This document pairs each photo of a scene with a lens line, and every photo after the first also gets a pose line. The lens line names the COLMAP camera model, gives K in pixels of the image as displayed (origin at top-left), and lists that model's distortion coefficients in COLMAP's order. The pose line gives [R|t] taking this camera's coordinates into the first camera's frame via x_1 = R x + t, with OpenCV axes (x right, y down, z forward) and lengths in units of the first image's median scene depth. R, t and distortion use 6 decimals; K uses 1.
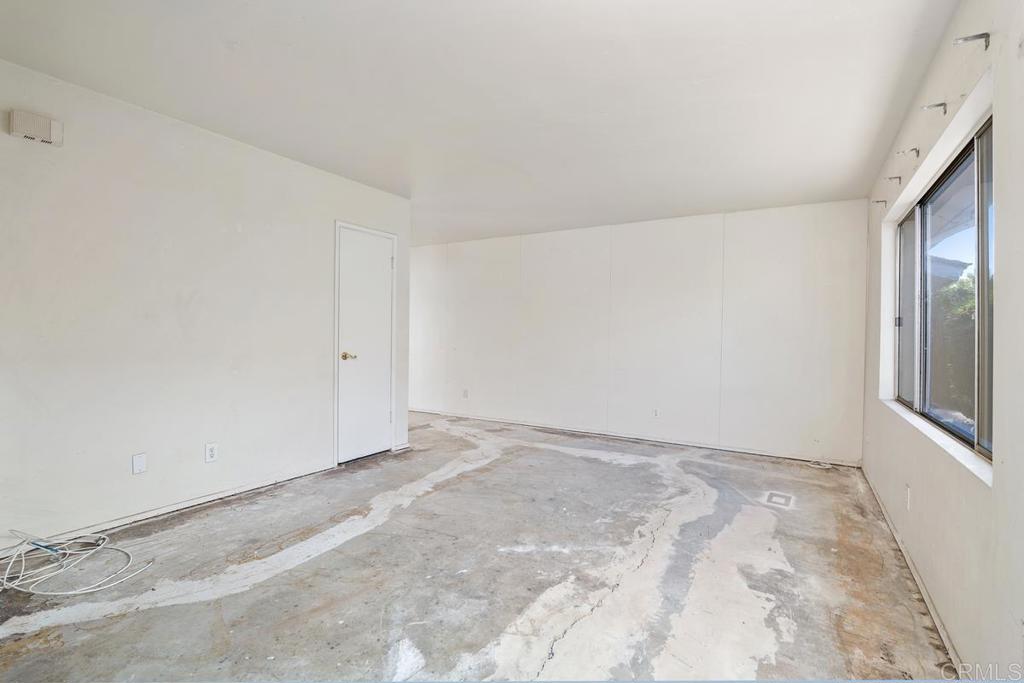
lens RADIAL K [[478.0, 0, 512.5], [0, 478.0, 345.0], [0, 0, 1]] dist [-0.022283, 0.005775]
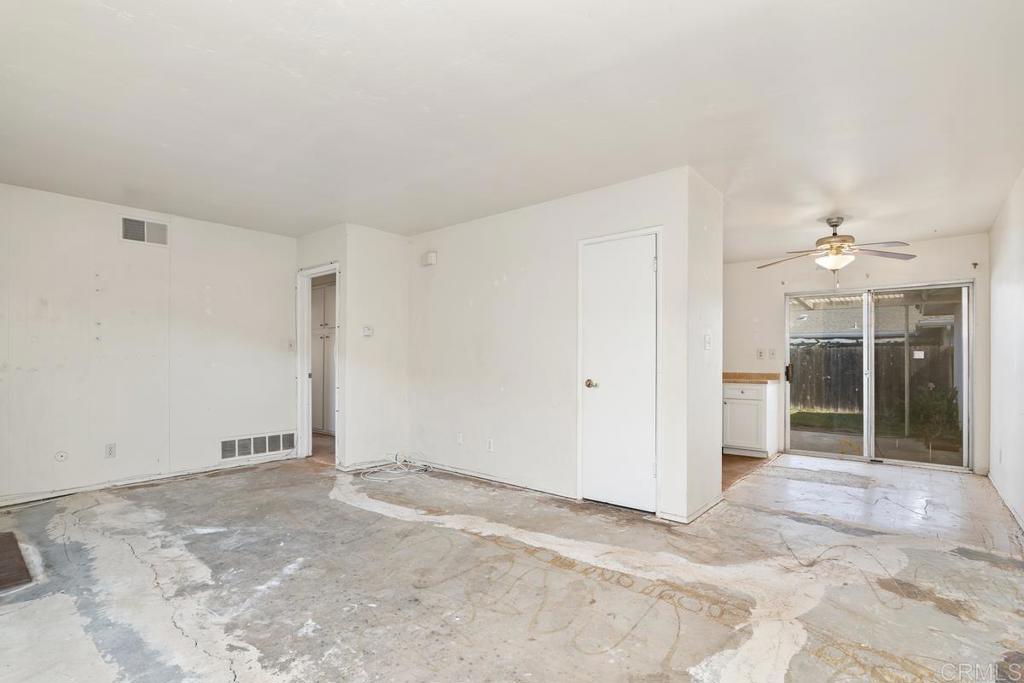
lens RADIAL K [[484.0, 0, 511.4], [0, 484.0, 357.4], [0, 0, 1]] dist [-0.022651, 0.007568]
pose [[-0.157360, -0.014409, -0.987436, 0.837580], [-0.024836, 0.999635, -0.010629, -0.019886], [0.987229, 0.022851, -0.157660, 1.398688]]
